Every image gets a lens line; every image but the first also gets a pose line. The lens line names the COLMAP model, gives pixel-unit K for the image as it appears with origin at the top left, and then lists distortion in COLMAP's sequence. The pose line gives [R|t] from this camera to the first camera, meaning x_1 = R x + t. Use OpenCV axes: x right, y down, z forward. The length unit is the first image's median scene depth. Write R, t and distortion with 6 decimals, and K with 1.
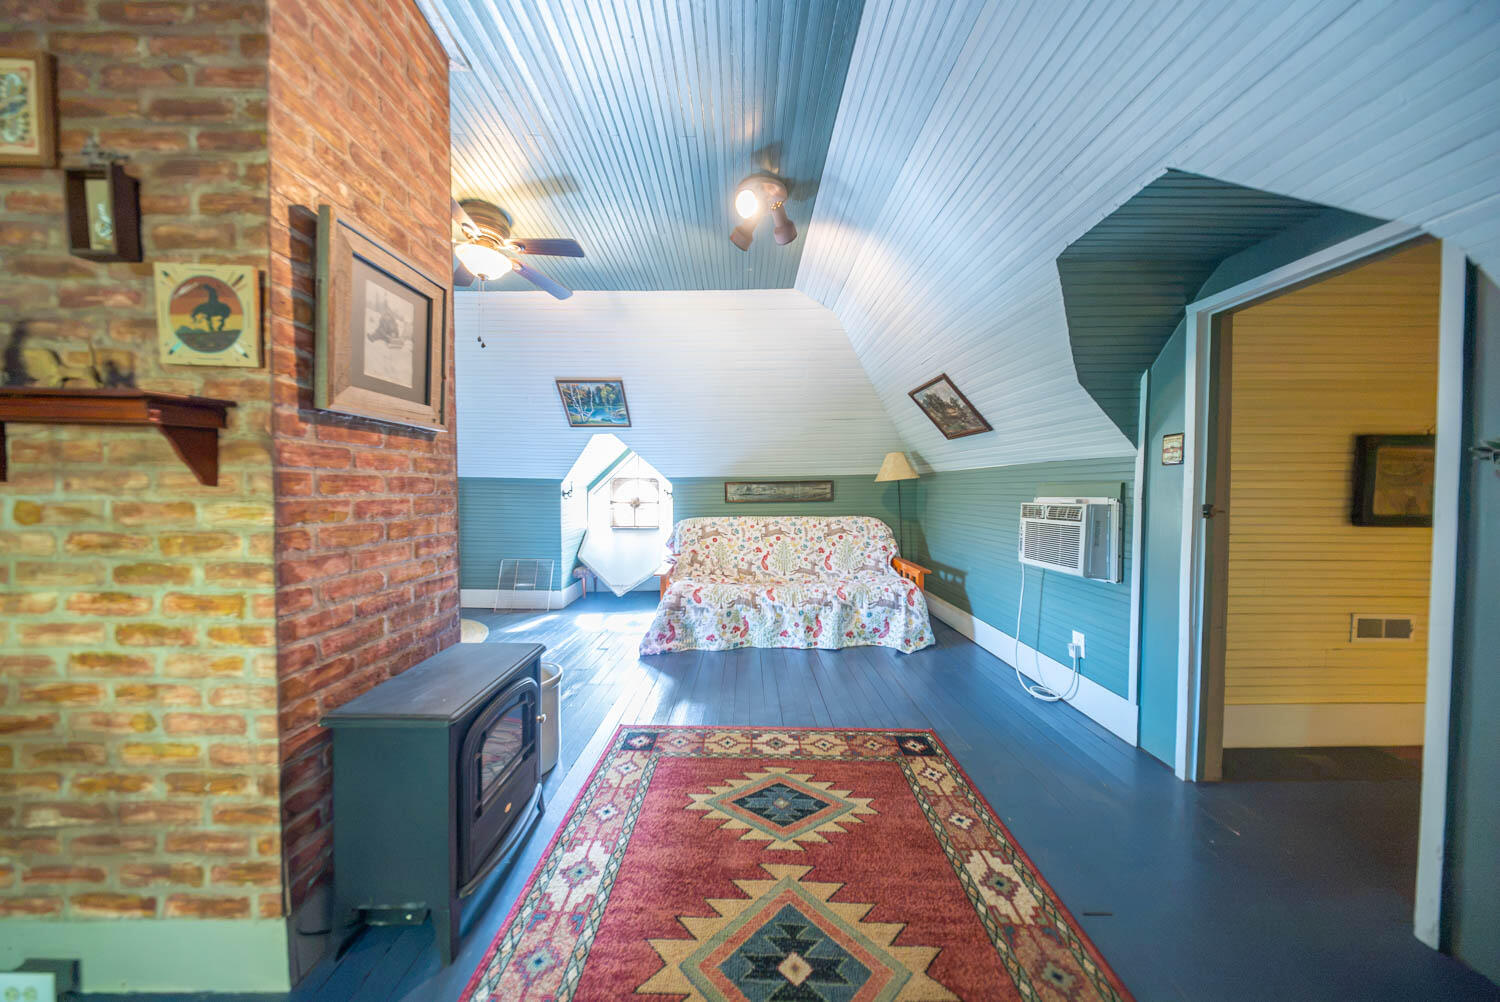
lens RADIAL K [[441.9, 0, 744.5], [0, 441.9, 502.2], [0, 0, 1]] dist [0.002535, -0.001499]
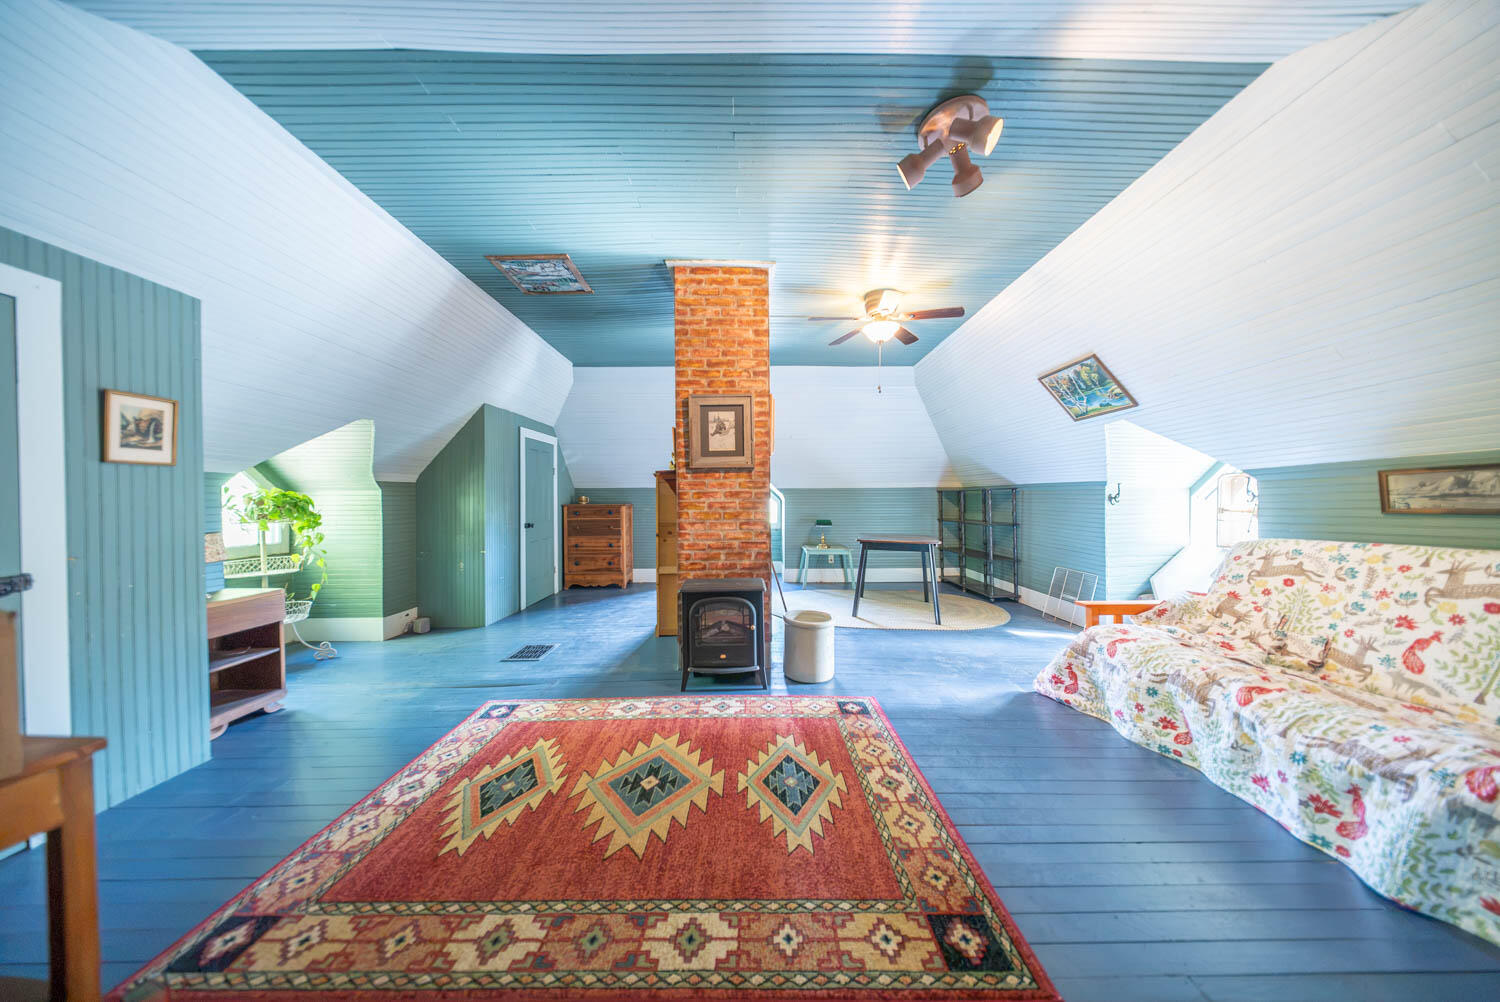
lens RADIAL K [[441.9, 0, 751.4], [0, 441.9, 502.5], [0, 0, 1]] dist [0.002535, -0.001499]
pose [[0.011686, -0.000751, -0.999931, 1.328283], [-0.015570, 0.999878, -0.000933, -0.000633], [0.999810, 0.015580, 0.011673, 1.003504]]
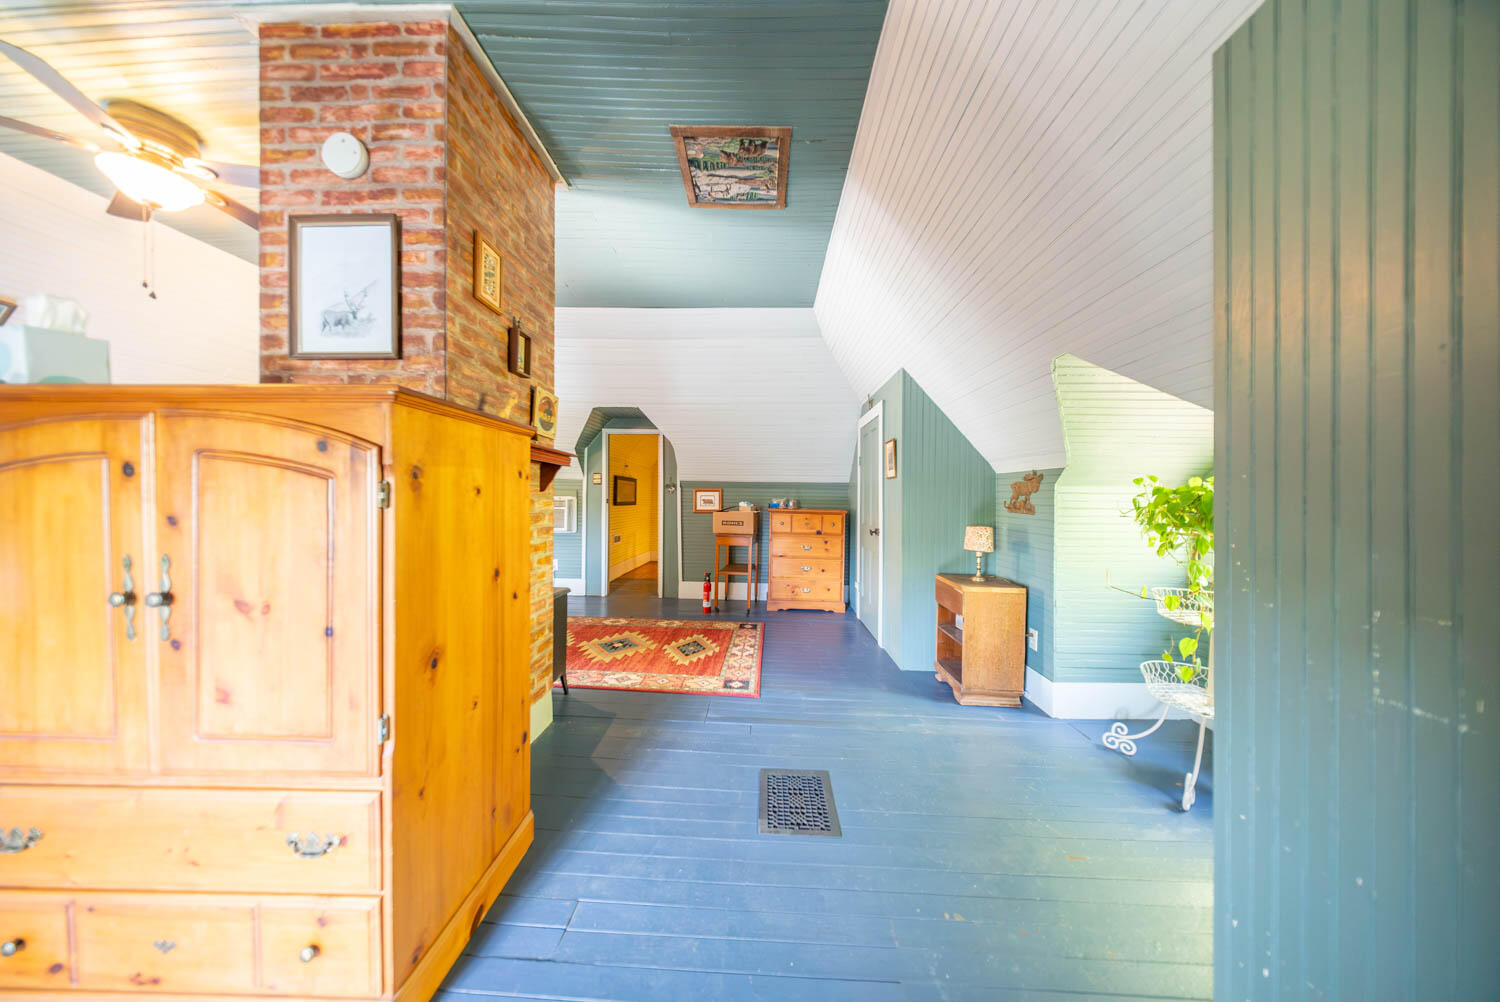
lens RADIAL K [[441.9, 0, 751.1], [0, 441.9, 501.5], [0, 0, 1]] dist [0.002535, -0.001499]
pose [[0.037008, -0.013339, 0.999226, -2.229044], [0.013135, 0.999831, 0.012860, -0.001050], [-0.999229, 0.012649, 0.037177, -0.064209]]
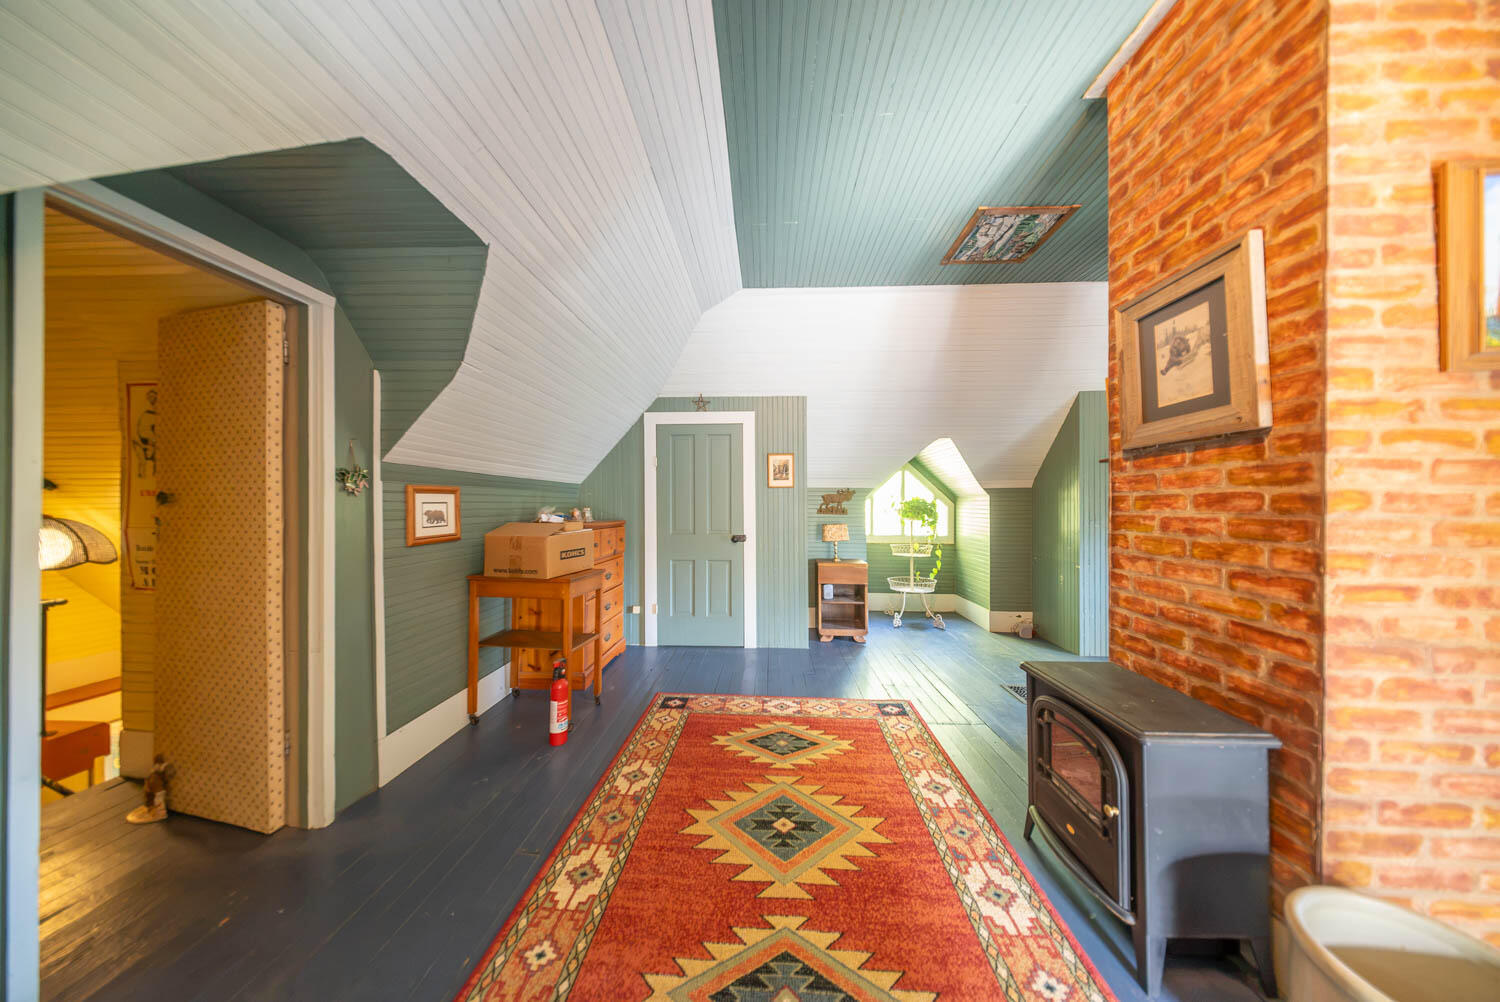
lens RADIAL K [[441.9, 0, 743.7], [0, 441.9, 501.9], [0, 0, 1]] dist [0.002535, -0.001499]
pose [[-0.998223, -0.008604, 0.058967, 0.128320], [-0.007480, 0.999786, 0.019263, -0.046568], [-0.059120, 0.018787, -0.998074, 1.845883]]
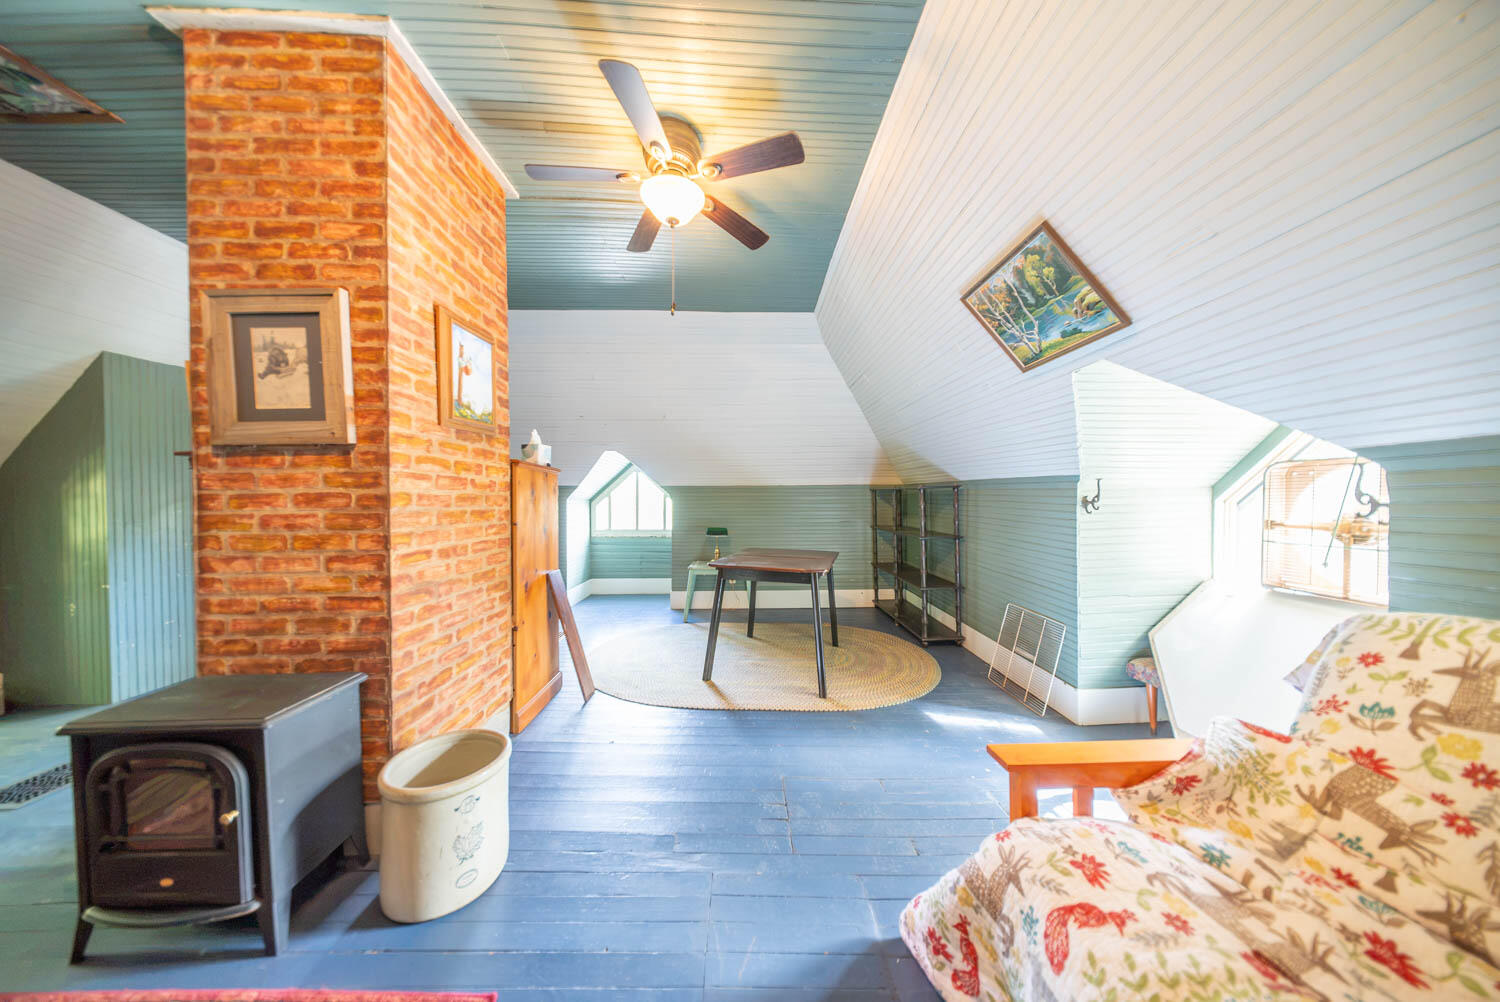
lens RADIAL K [[441.9, 0, 751.3], [0, 441.9, 502.3], [0, 0, 1]] dist [0.002535, -0.001499]
pose [[0.024788, 0.005205, -0.999679, 0.303728], [-0.015510, 0.999868, 0.004821, -0.052859], [0.999572, 0.015385, 0.024865, 1.913586]]
